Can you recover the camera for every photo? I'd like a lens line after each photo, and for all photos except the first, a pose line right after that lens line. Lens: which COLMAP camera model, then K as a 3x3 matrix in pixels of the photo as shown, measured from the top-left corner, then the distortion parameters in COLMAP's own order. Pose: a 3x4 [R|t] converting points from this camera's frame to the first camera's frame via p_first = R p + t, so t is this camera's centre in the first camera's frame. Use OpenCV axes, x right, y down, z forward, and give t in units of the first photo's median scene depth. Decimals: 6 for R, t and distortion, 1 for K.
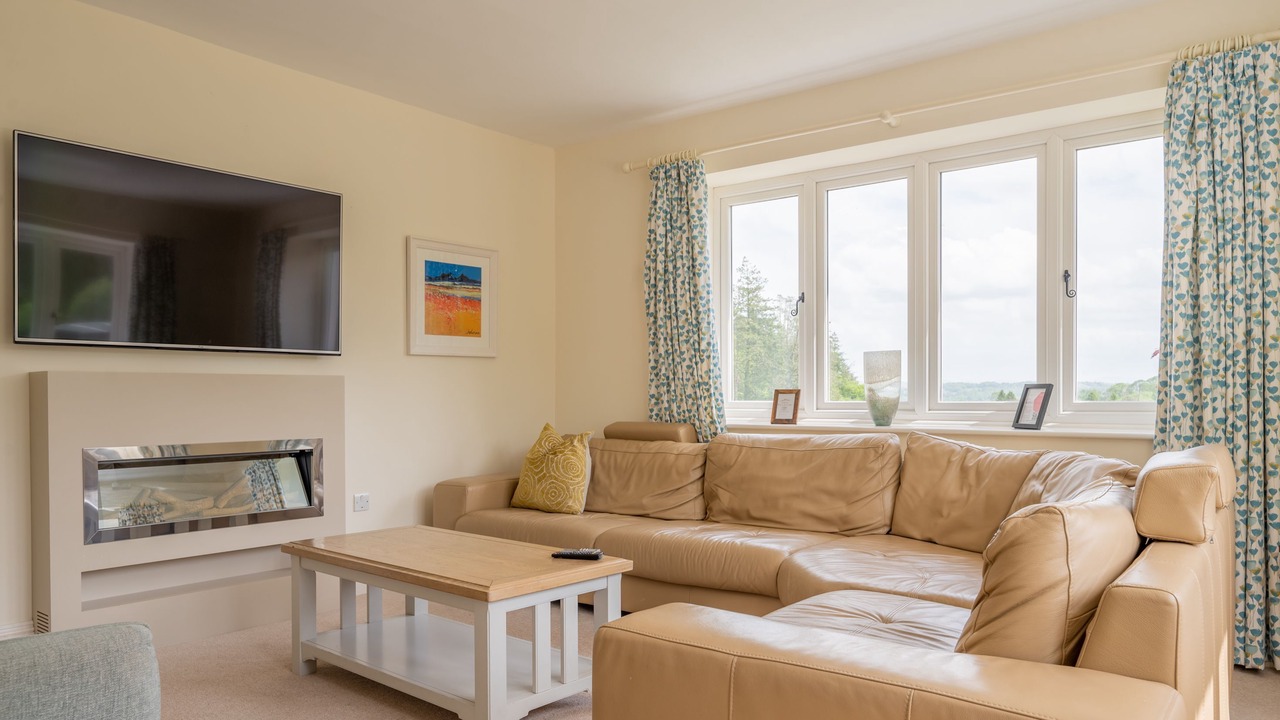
lens RADIAL K [[897.9, 0, 658.1], [0, 897.9, 396.0], [0, 0, 1]] dist [-0.002875, 0.001458]
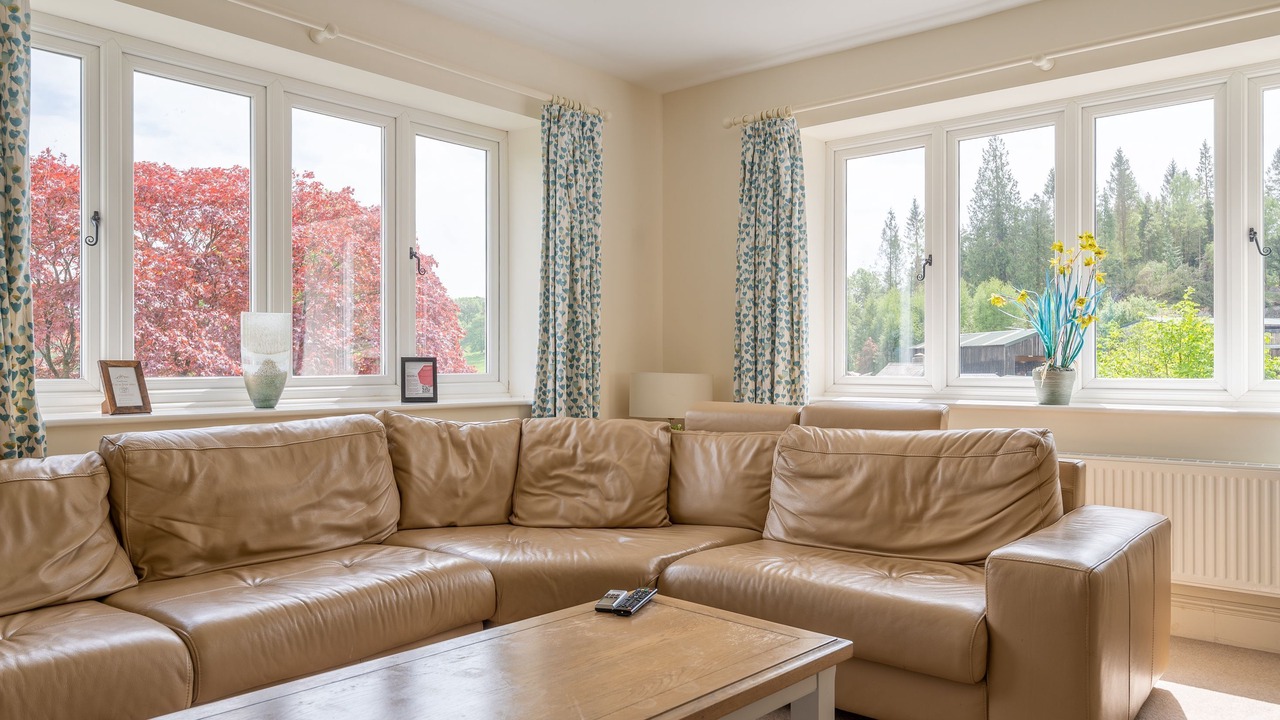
lens RADIAL K [[897.9, 0, 639.8], [0, 897.9, 363.7], [0, 0, 1]] dist [-0.002875, 0.001458]
pose [[0.021361, 0.010945, 0.999712, -0.556982], [0.012235, 0.999862, -0.011208, 0.006840], [-0.999697, 0.012471, 0.021224, 0.702113]]
